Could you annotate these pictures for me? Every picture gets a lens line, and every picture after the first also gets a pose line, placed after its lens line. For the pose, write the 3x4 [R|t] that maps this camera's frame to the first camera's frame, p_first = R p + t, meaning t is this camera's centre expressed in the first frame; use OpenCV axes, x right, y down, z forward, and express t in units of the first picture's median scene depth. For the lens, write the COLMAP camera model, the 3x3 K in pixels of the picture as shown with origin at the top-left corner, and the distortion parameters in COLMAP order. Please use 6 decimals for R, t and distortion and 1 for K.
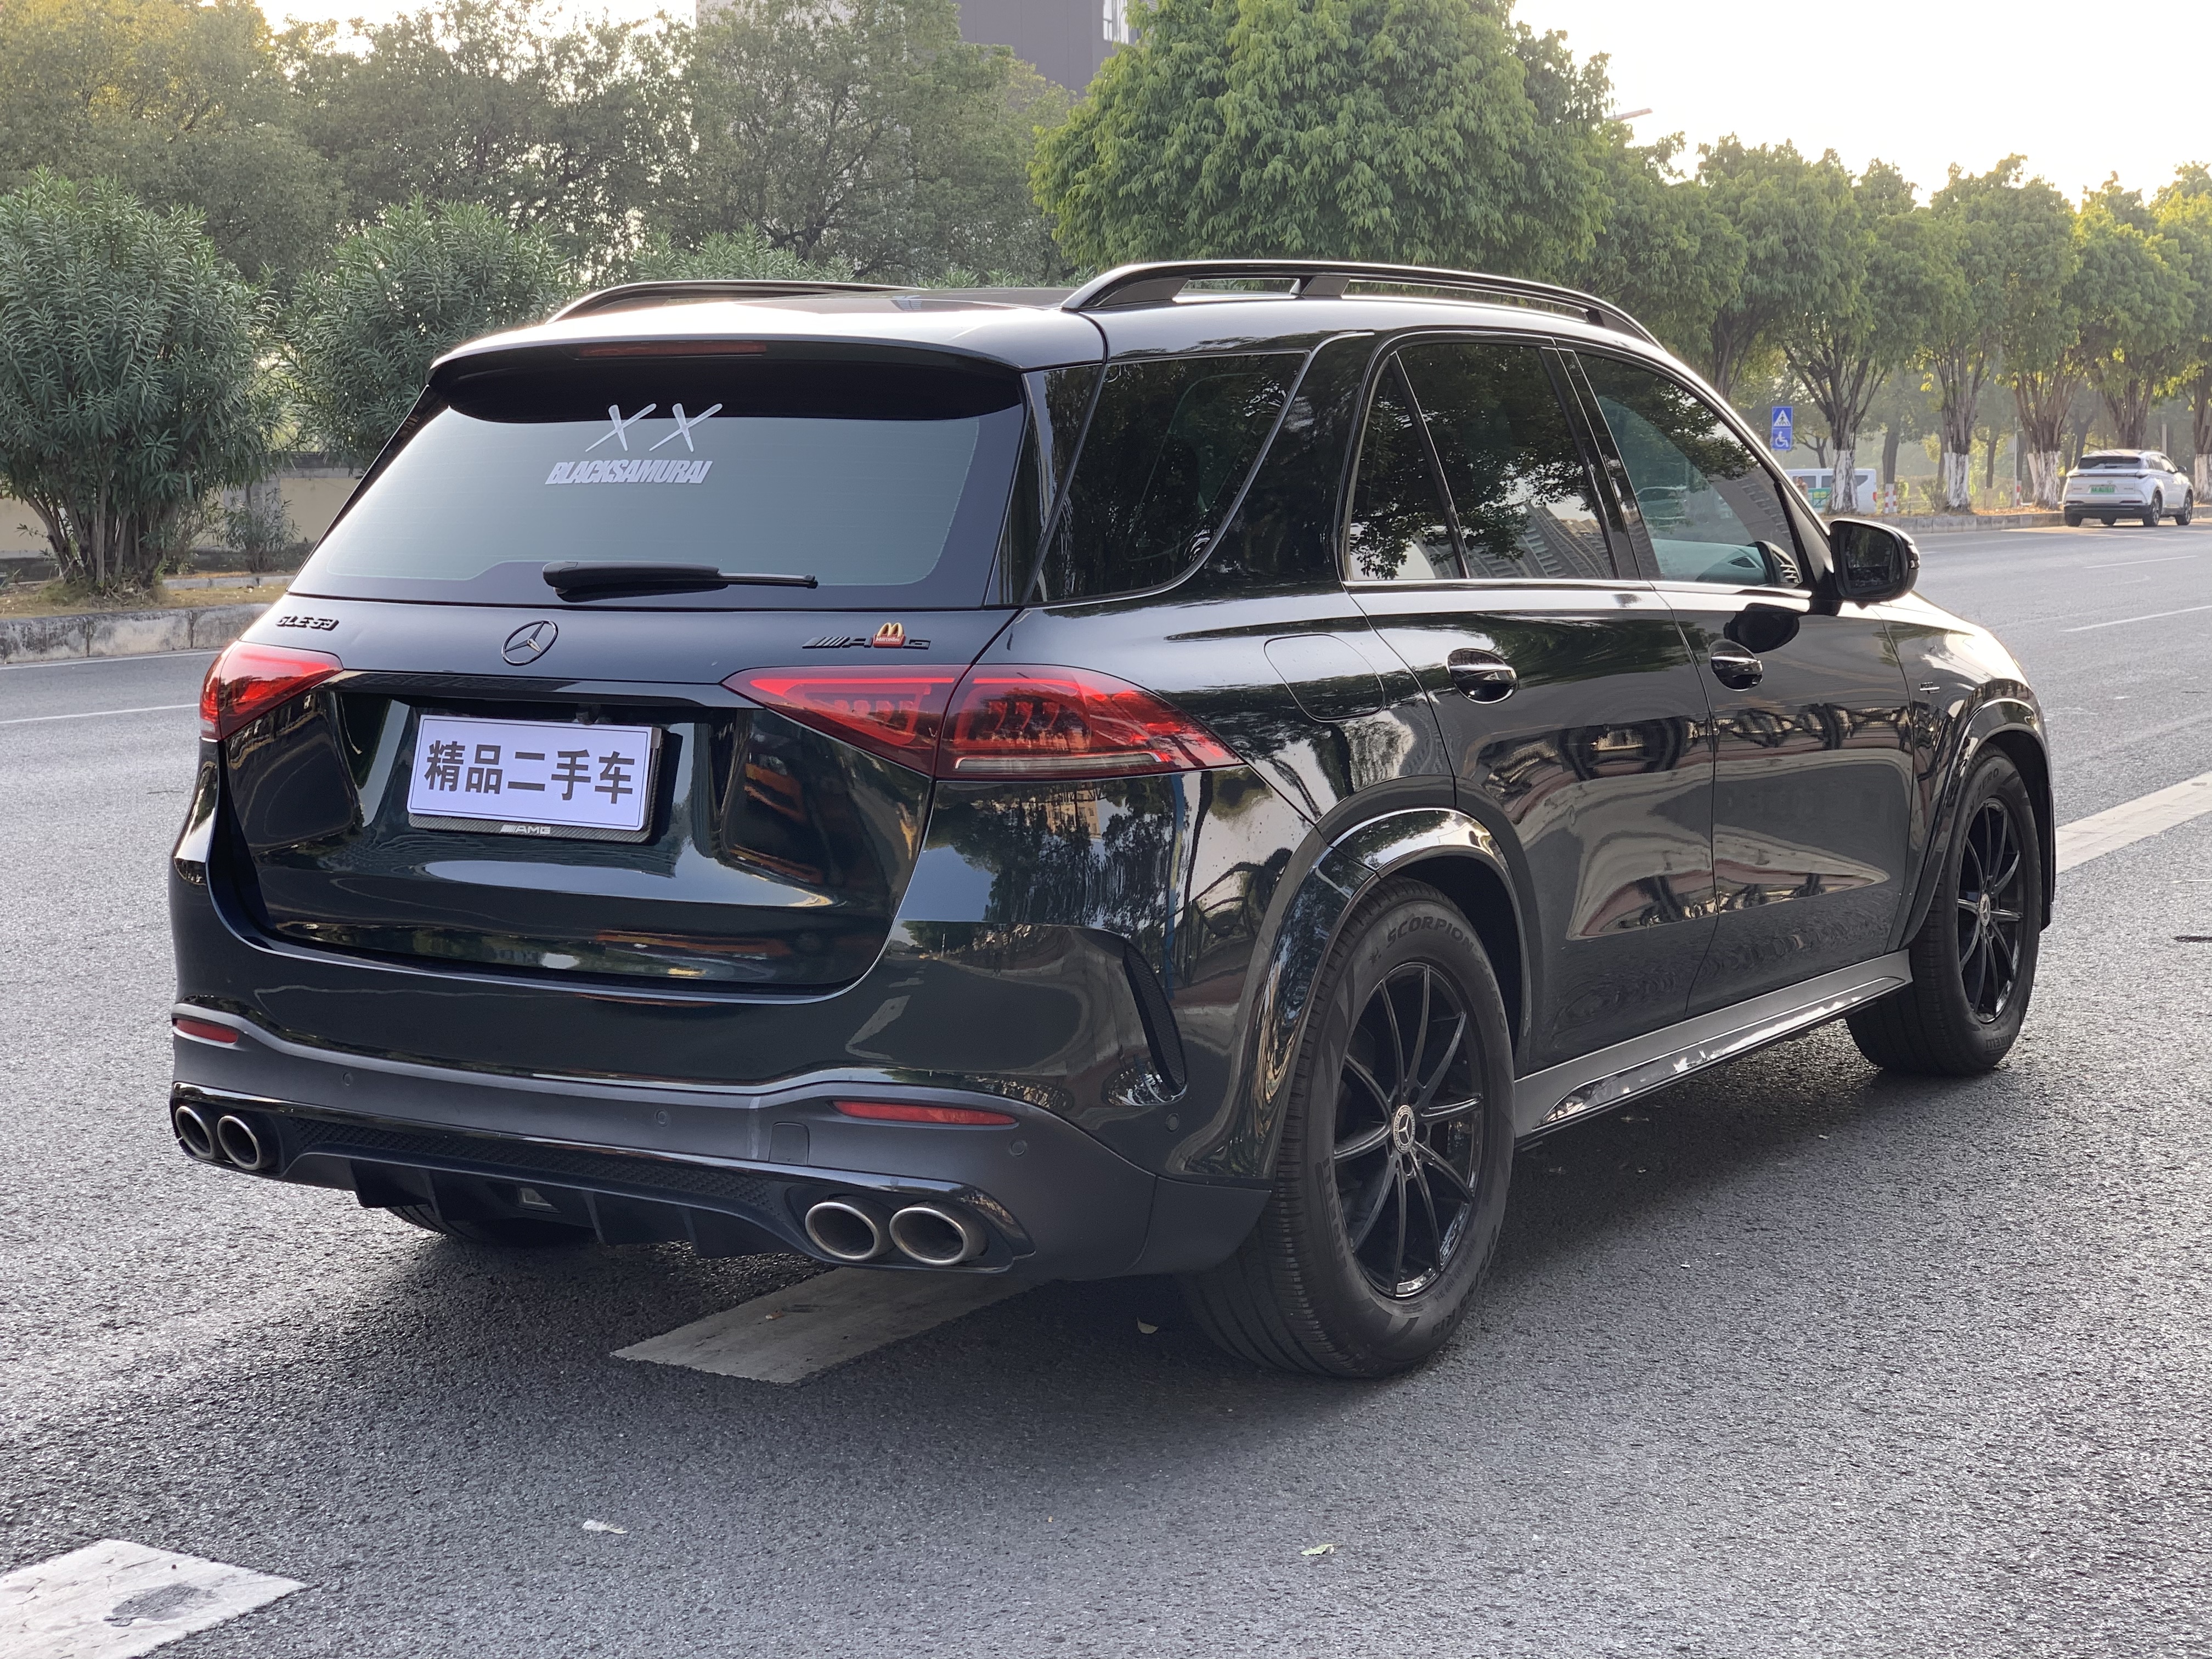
lens RADIAL K [[3350.5, 0, 1106.0], [0, 3350.5, 829.5], [0, 0, 1]] dist [0.125253, -0.463826]
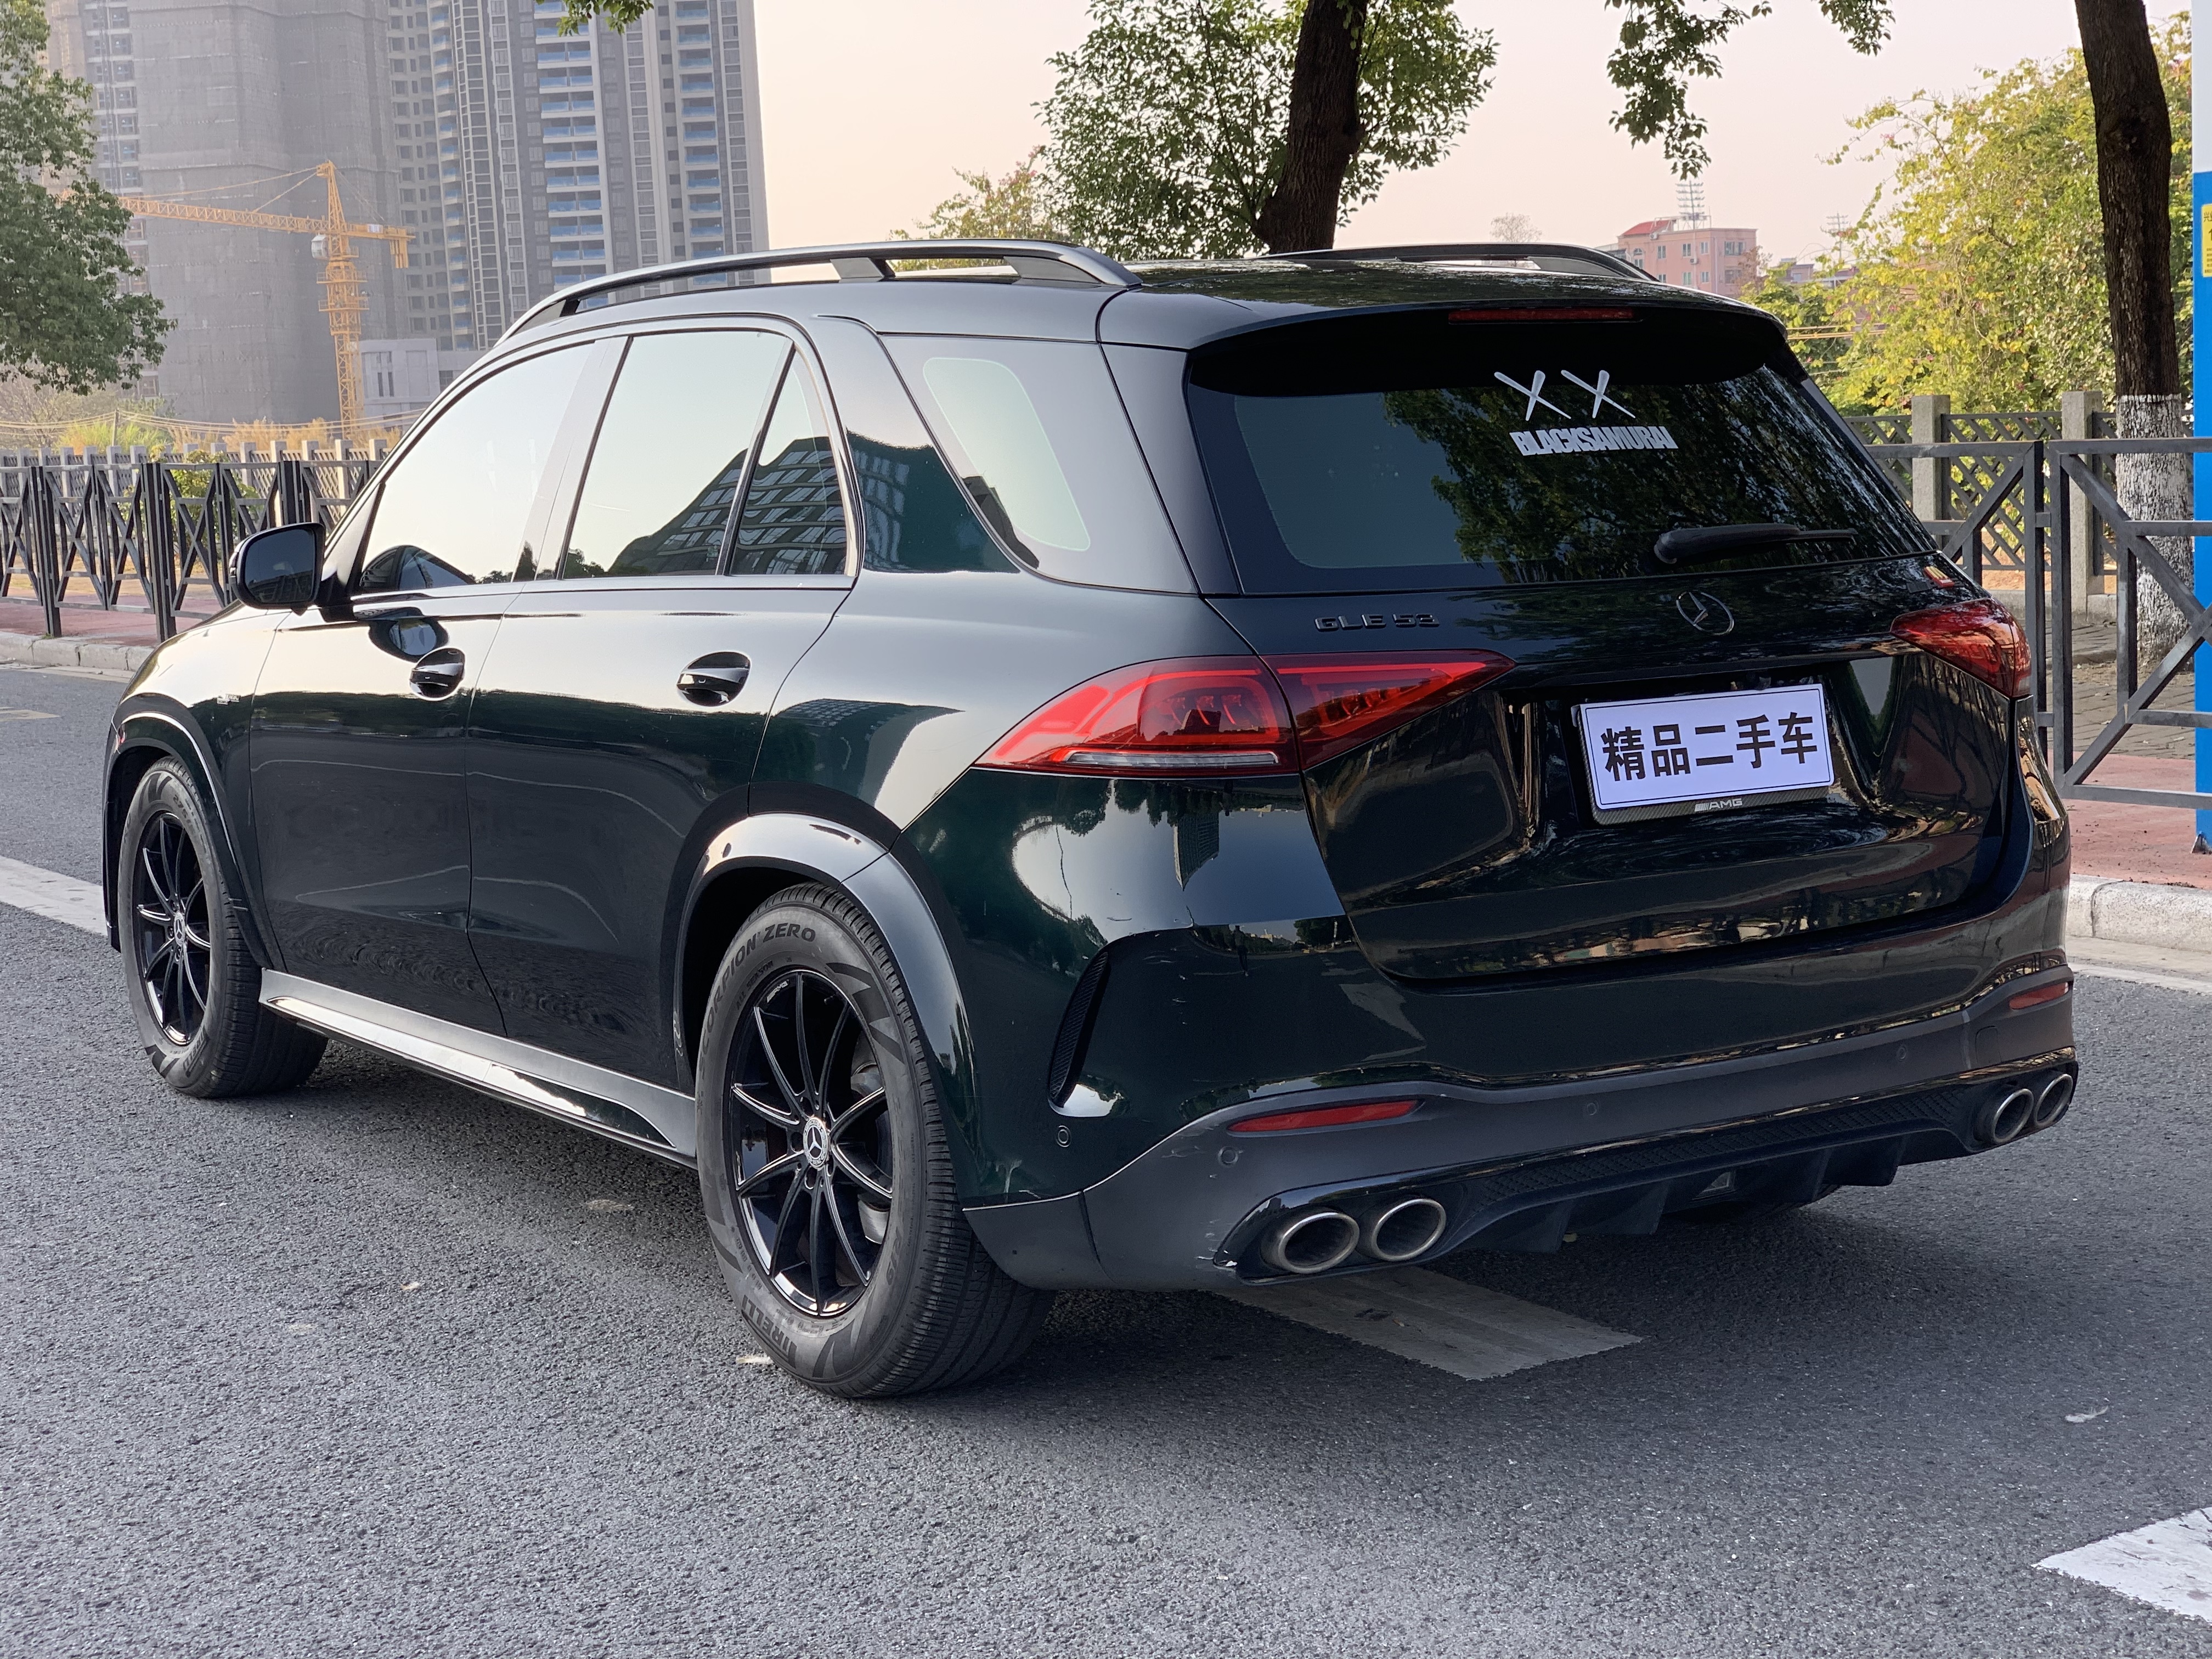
lens RADIAL K [[3350.5, 0, 1106.0], [0, 3350.5, 829.5], [0, 0, 1]] dist [0.125253, -0.463826]
pose [[0.408037, -0.115738, 0.905600, -0.149810], [0.123833, 0.989781, 0.070701, -0.011129], [-0.904528, 0.083295, 0.418199, 0.100257]]
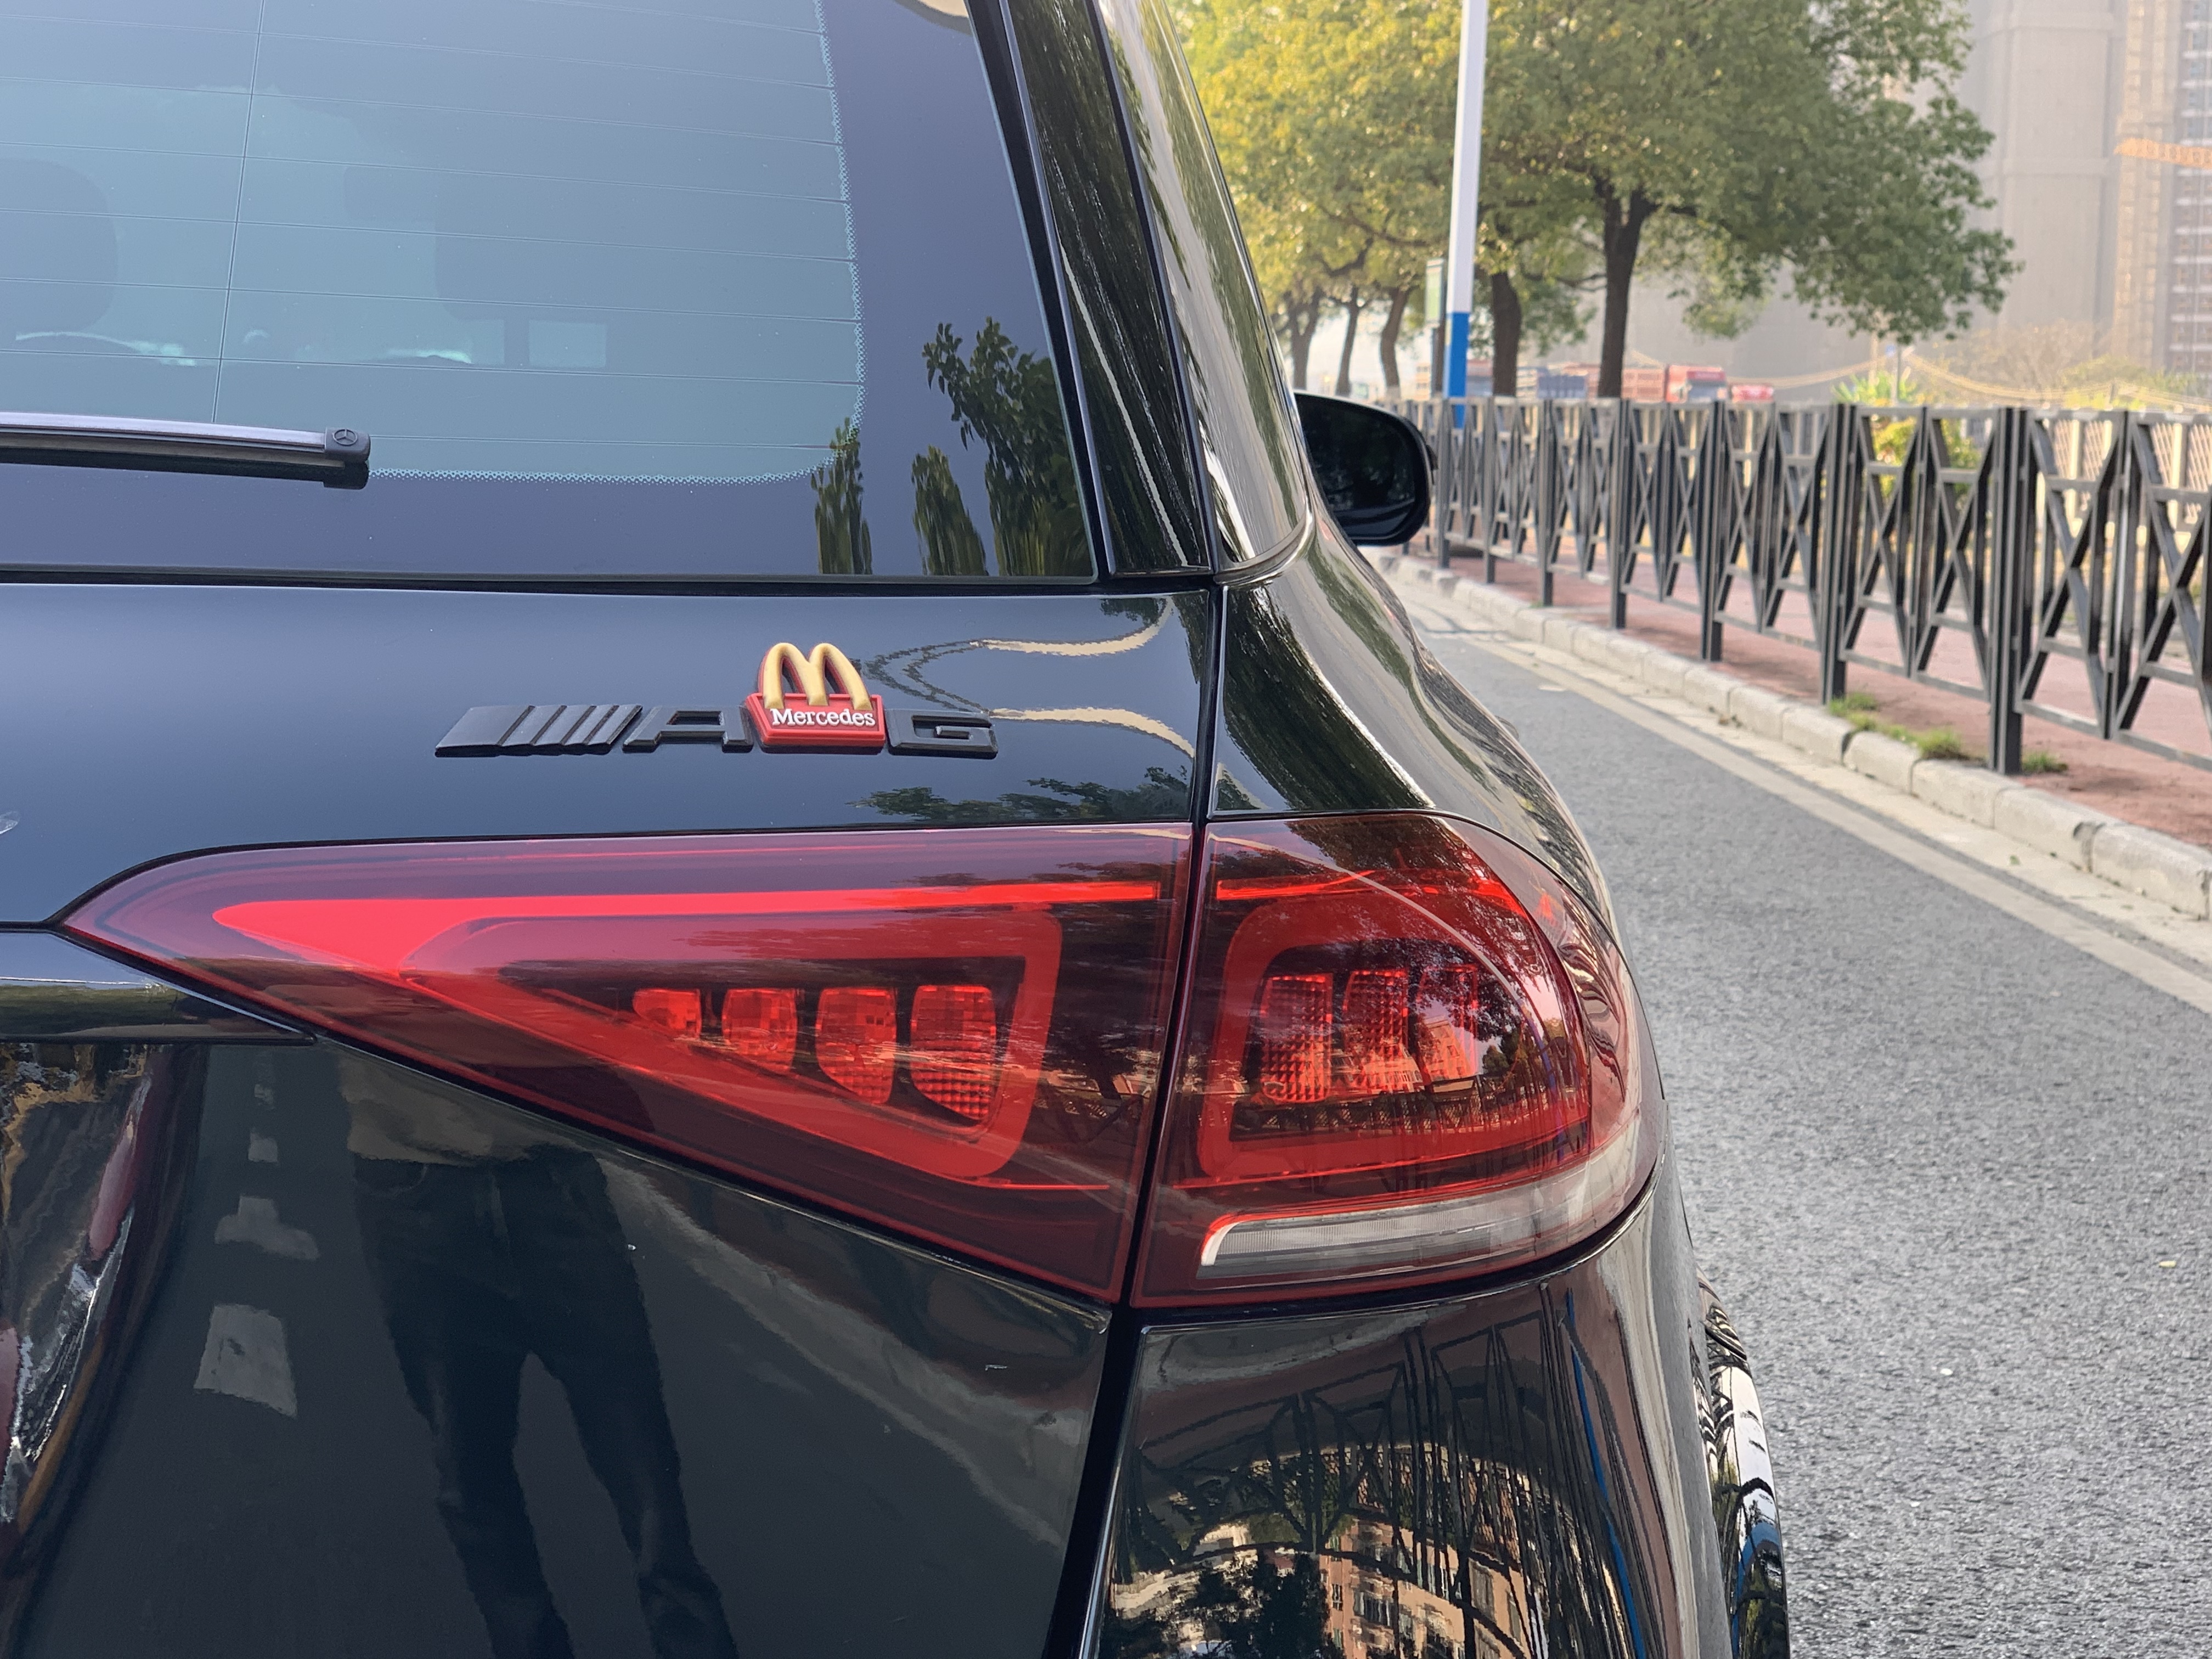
lens RADIAL K [[3715.6, 0, 1106.0], [0, 3715.6, 829.5], [0, 0, 1]] dist [0.025489, -0.107442]
pose [[0.839005, -0.025700, 0.543516, -0.023984], [0.015509, 0.999608, 0.023327, -0.006868], [-0.543902, -0.011142, 0.839074, 0.097484]]
